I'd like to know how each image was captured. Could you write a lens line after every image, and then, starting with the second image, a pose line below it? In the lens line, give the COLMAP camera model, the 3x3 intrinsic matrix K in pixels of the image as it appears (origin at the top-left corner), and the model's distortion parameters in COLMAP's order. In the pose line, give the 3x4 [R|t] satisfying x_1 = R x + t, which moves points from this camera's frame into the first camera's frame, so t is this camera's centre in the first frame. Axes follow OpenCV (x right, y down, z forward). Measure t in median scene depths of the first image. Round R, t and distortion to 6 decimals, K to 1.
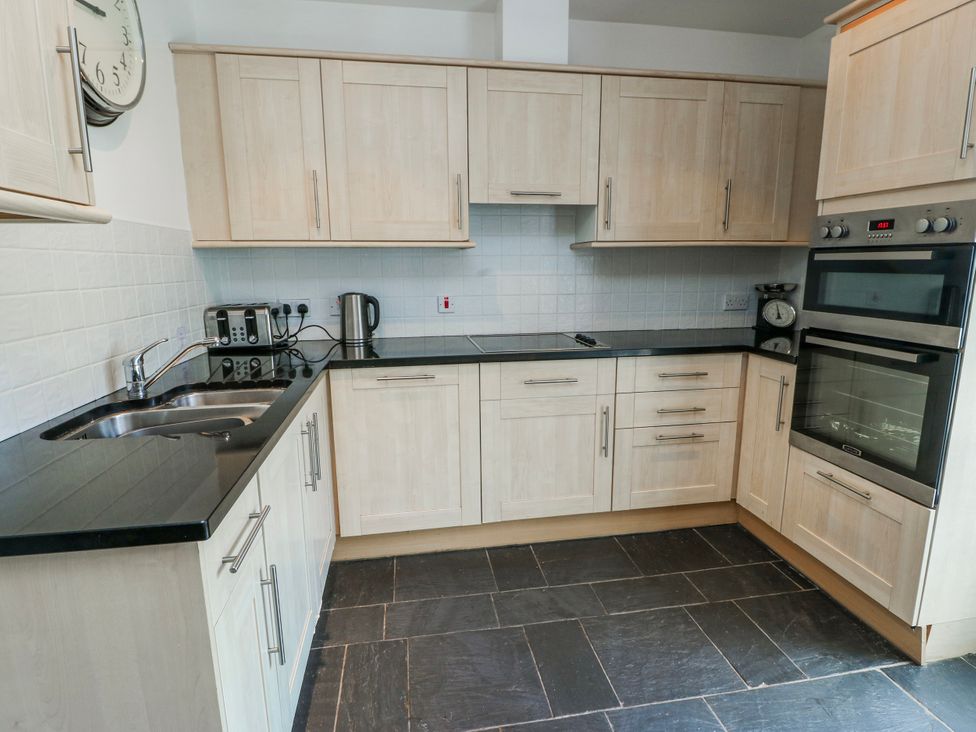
lens RADIAL K [[529.6, 0, 492.2], [0, 529.6, 365.9], [0, 0, 1]] dist [-0.005176, -0.008540]
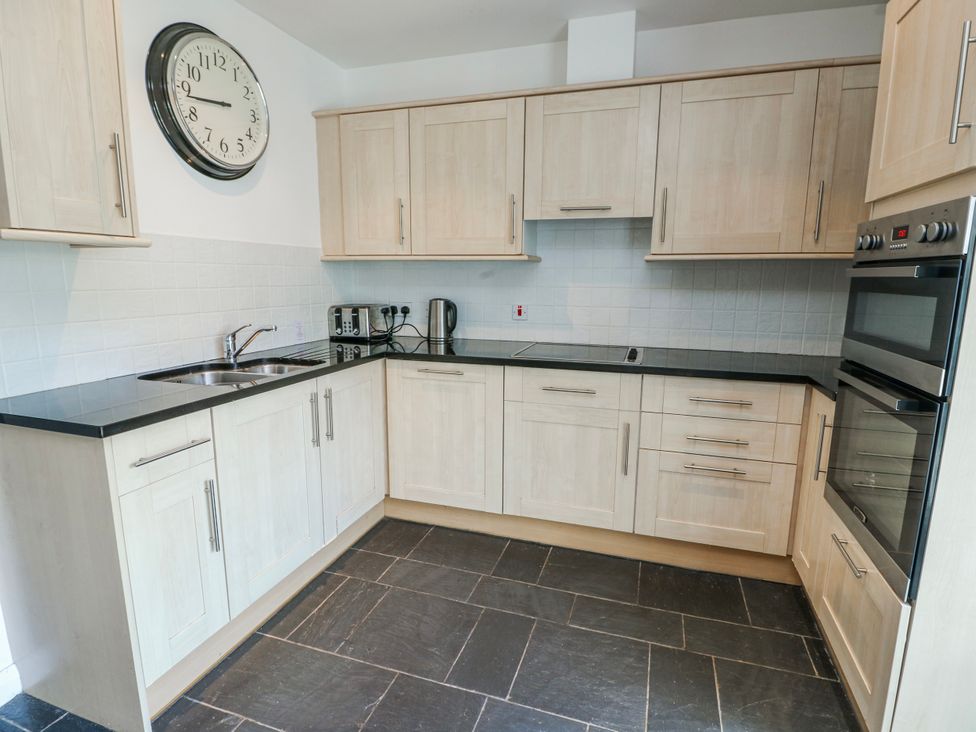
lens RADIAL K [[513.4, 0, 487.9], [0, 513.4, 366.1], [0, 0, 1]] dist [-0.009039, -0.005790]
pose [[0.884357, 0.094531, -0.457139, 0.417451], [-0.101061, 0.994828, 0.010210, -0.011896], [0.455740, 0.037170, 0.889337, 0.039689]]
